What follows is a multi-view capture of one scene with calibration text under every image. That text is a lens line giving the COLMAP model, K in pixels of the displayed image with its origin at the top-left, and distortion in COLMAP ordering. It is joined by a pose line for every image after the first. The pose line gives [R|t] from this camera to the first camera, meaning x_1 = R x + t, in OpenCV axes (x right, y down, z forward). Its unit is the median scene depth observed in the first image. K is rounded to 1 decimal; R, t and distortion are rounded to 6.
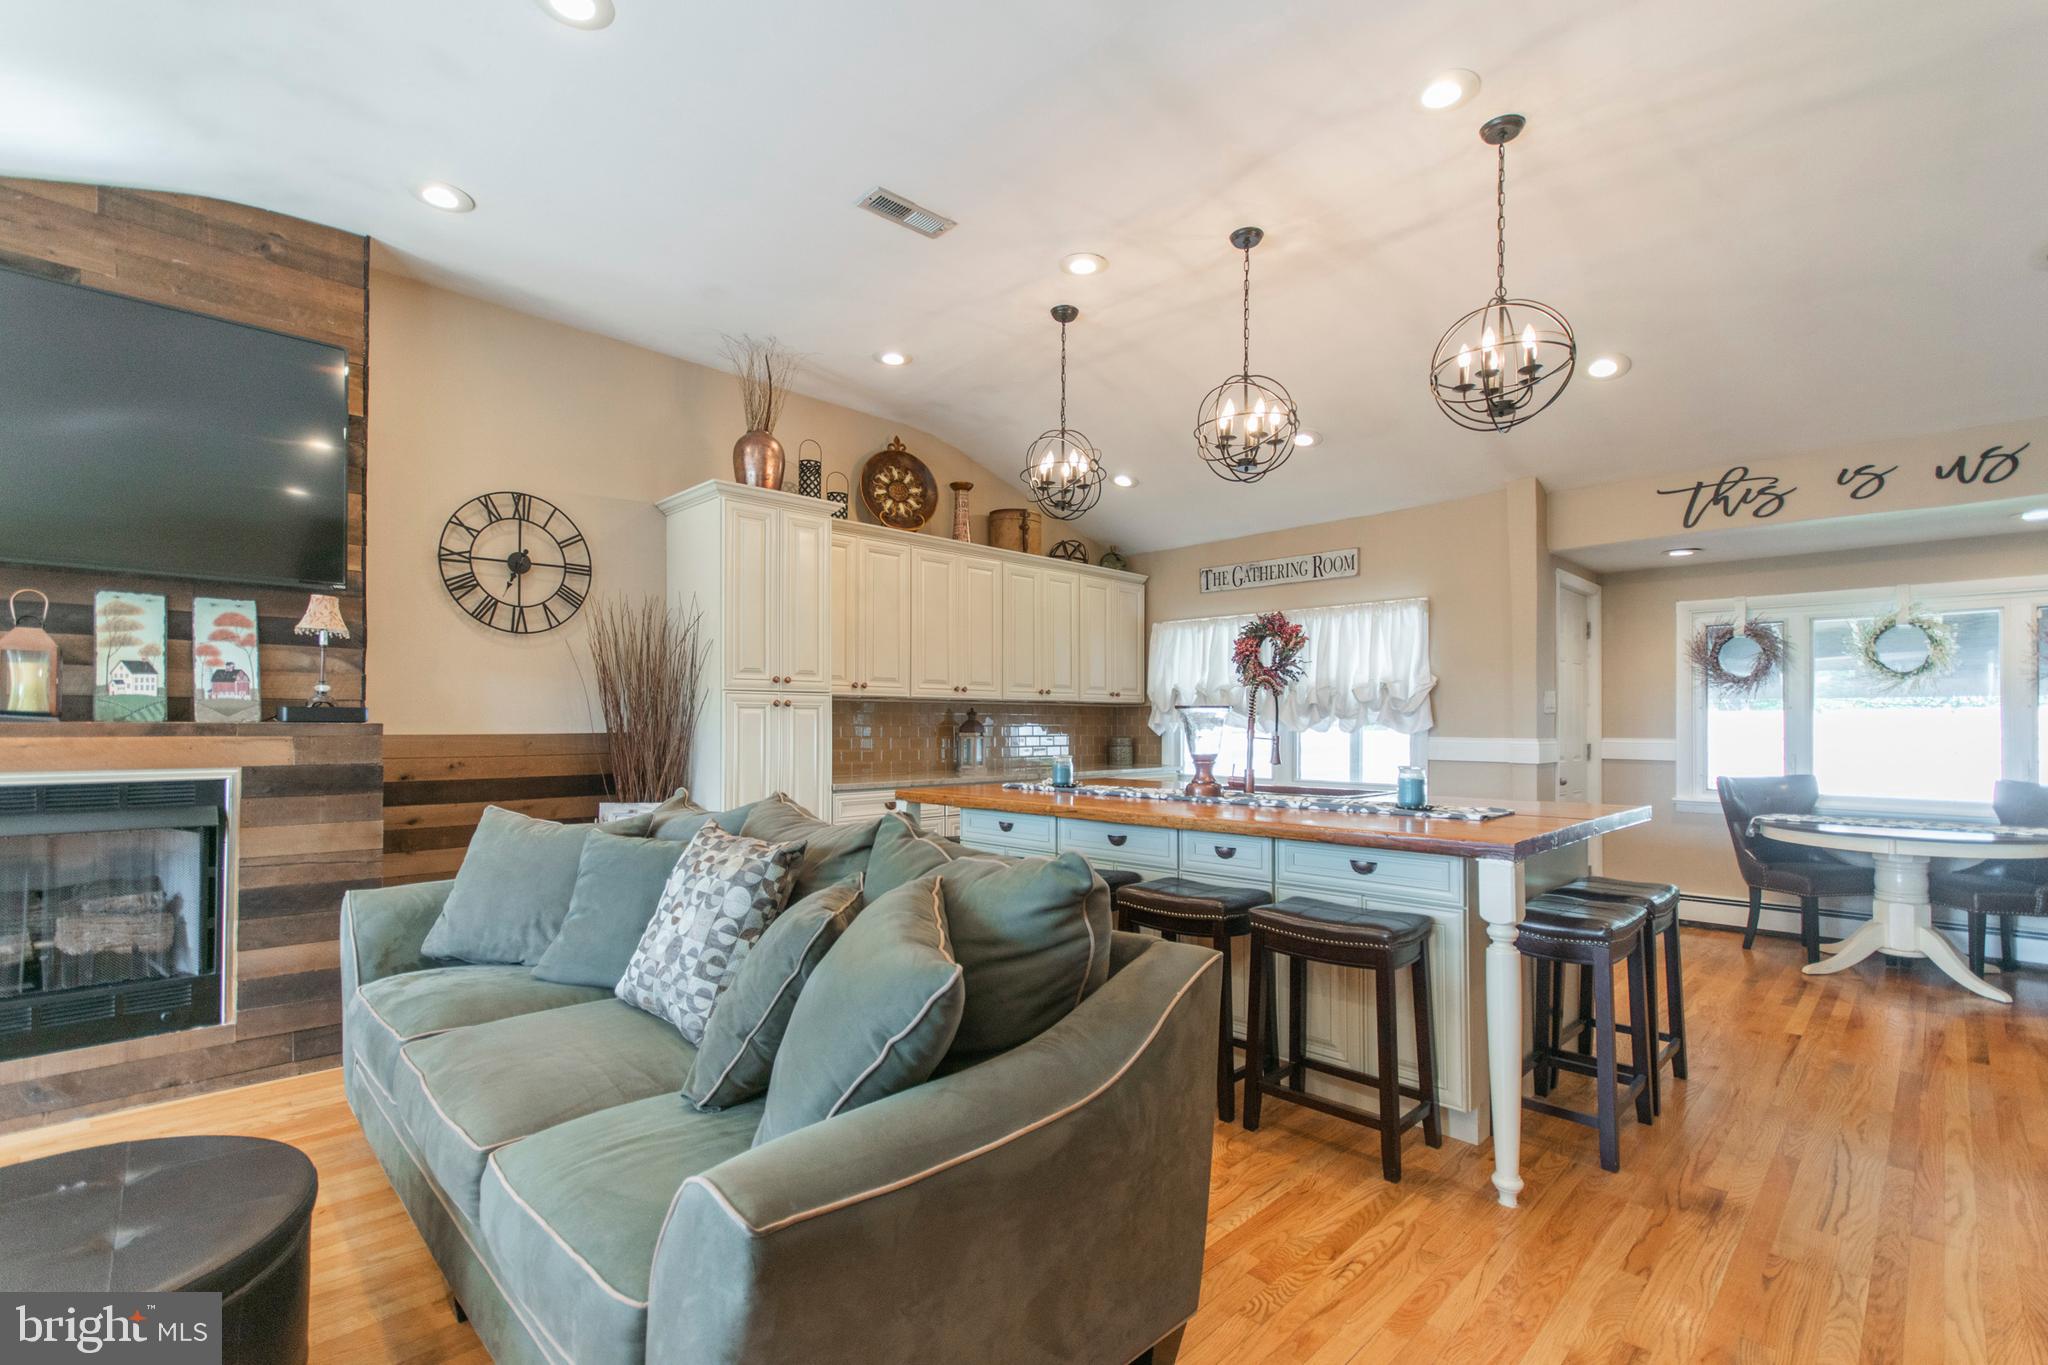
lens RADIAL K [[923.2, 0, 1059.1], [0, 923.2, 715.5], [0, 0, 1]] dist [0.006661, -0.002562]
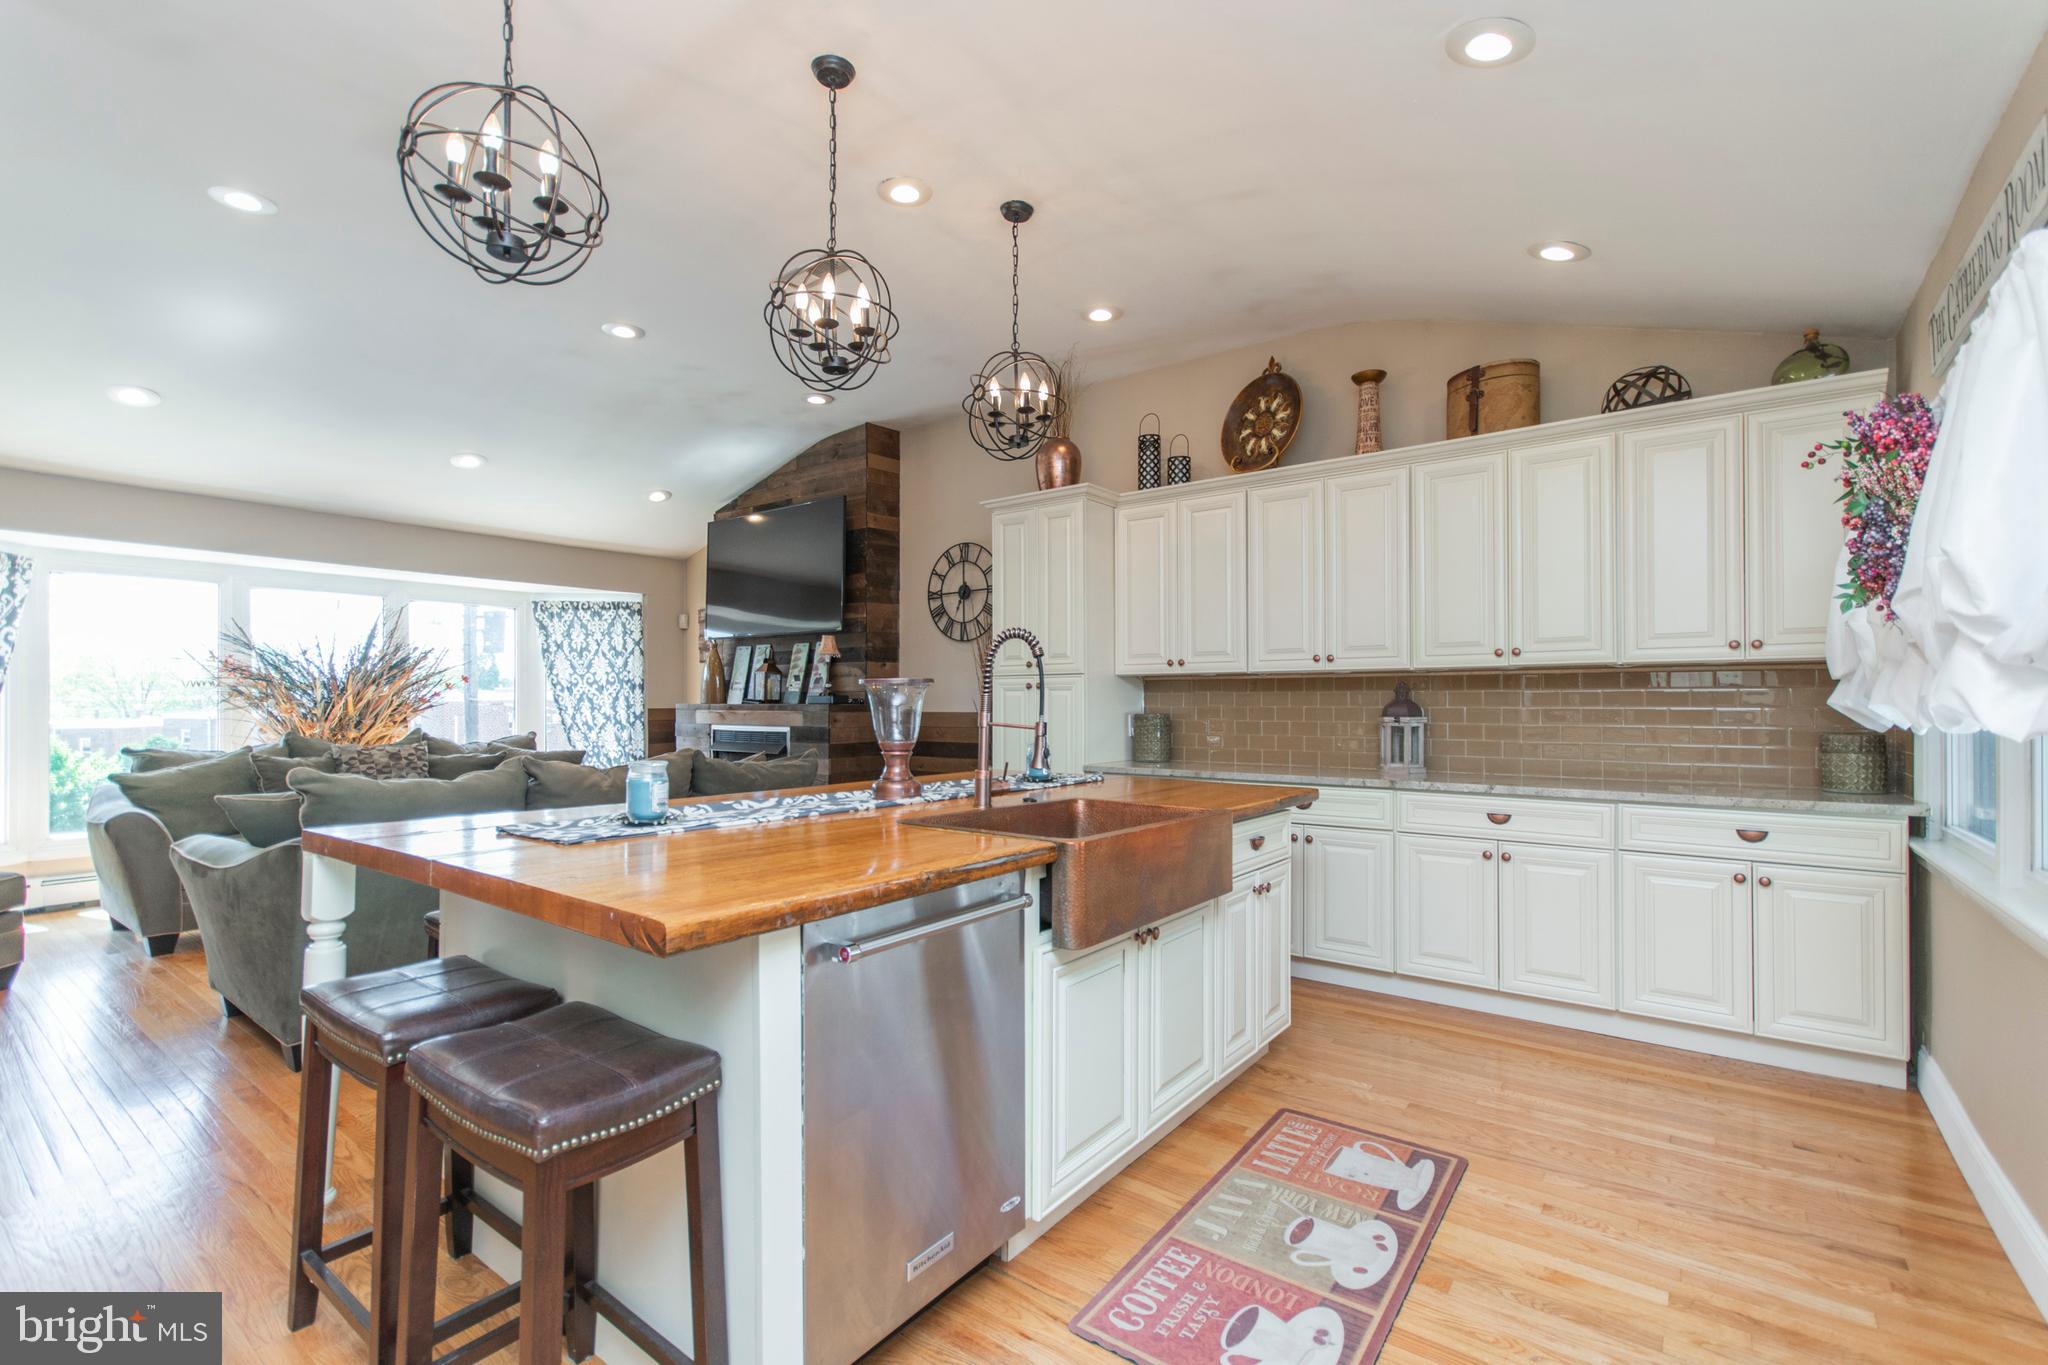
lens RADIAL K [[923.2, 0, 998.1], [0, 923.2, 692.9], [0, 0, 1]] dist [0.006661, -0.002562]
pose [[0.096952, -0.013727, -0.995194, 0.701237], [0.009733, 0.999870, -0.012843, 0.008576], [0.995241, -0.008441, 0.097073, 0.757347]]
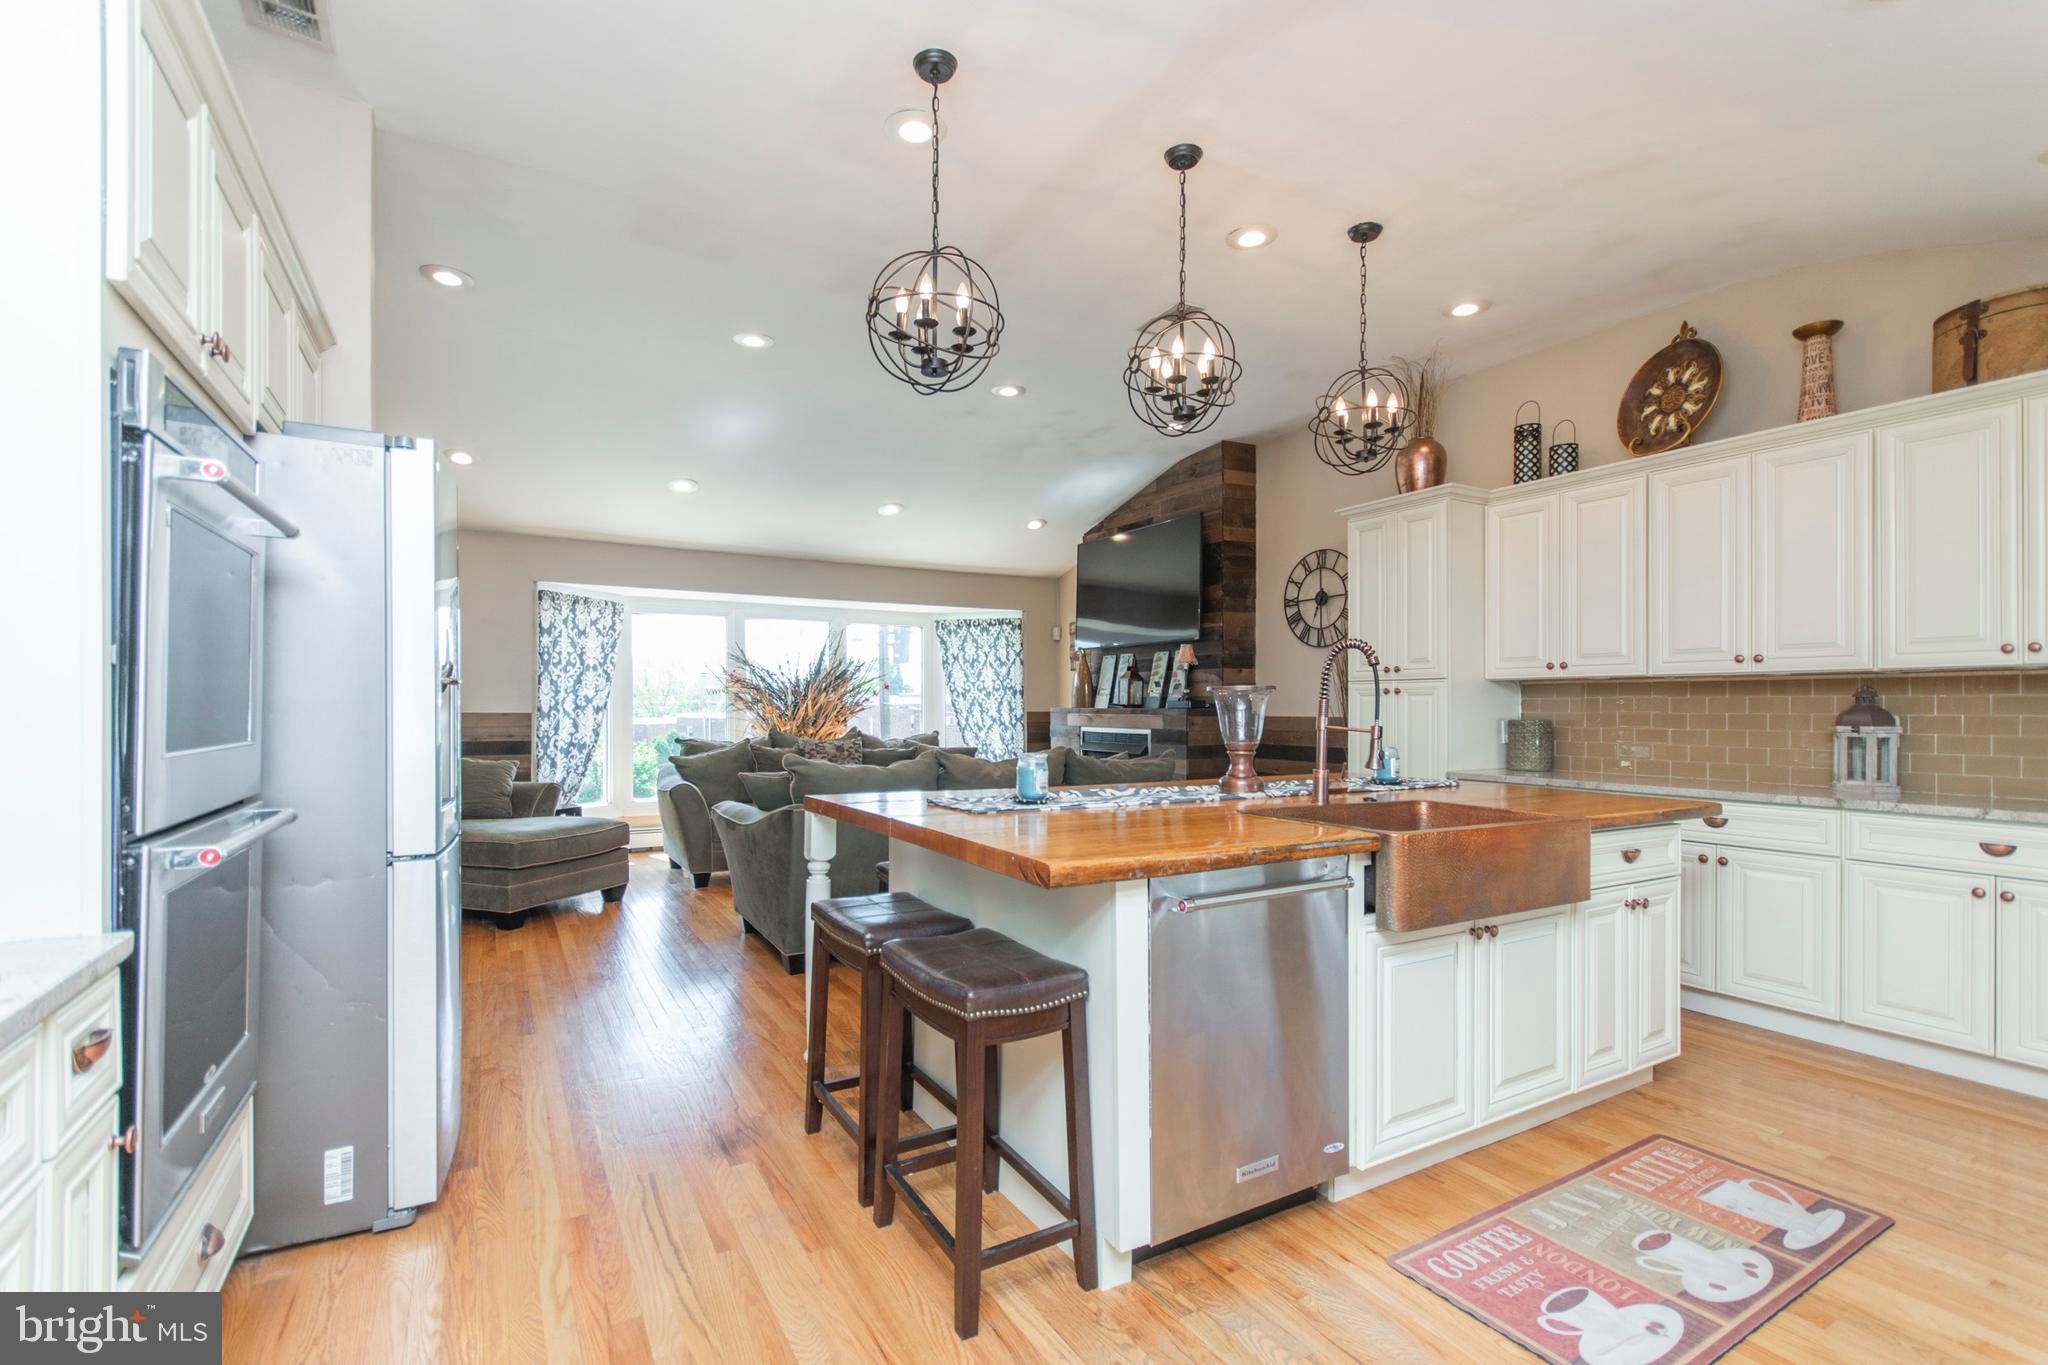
lens RADIAL K [[923.2, 0, 976.5], [0, 923.2, 694.8], [0, 0, 1]] dist [0.006661, -0.002562]
pose [[-0.310936, -0.016484, -0.950288, 0.791434], [0.004714, 0.999811, -0.018886, 0.009174], [0.950419, -0.010352, -0.310800, 0.775910]]
